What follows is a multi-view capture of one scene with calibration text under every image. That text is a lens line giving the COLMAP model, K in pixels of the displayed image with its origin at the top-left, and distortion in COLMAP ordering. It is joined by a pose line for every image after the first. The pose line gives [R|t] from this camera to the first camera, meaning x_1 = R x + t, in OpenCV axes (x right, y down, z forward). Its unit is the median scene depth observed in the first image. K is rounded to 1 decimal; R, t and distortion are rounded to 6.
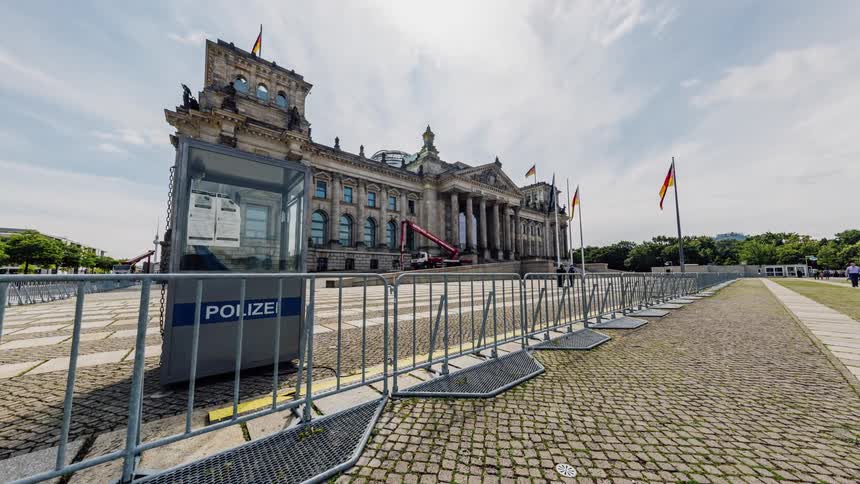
lens RADIAL K [[277.1, 0, 428.3], [0, 277.1, 247.7], [0, 0, 1]] dist [-0.000646, -0.000084]
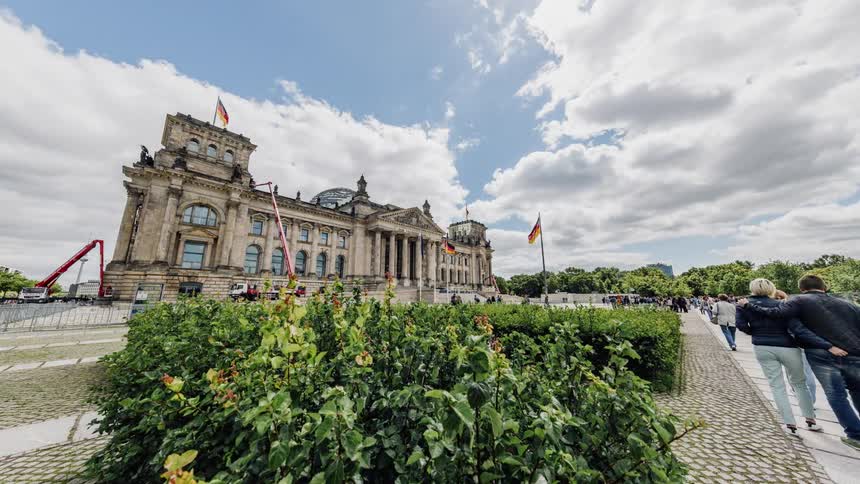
lens RADIAL K [[277.1, 0, 432.0], [0, 277.1, 236.2], [0, 0, 1]] dist [-0.000646, -0.000084]
pose [[0.991976, 0.033986, 0.121776, 0.201775], [-0.018721, 0.992059, -0.124376, -0.033115], [-0.125036, 0.121098, 0.984734, -0.253332]]
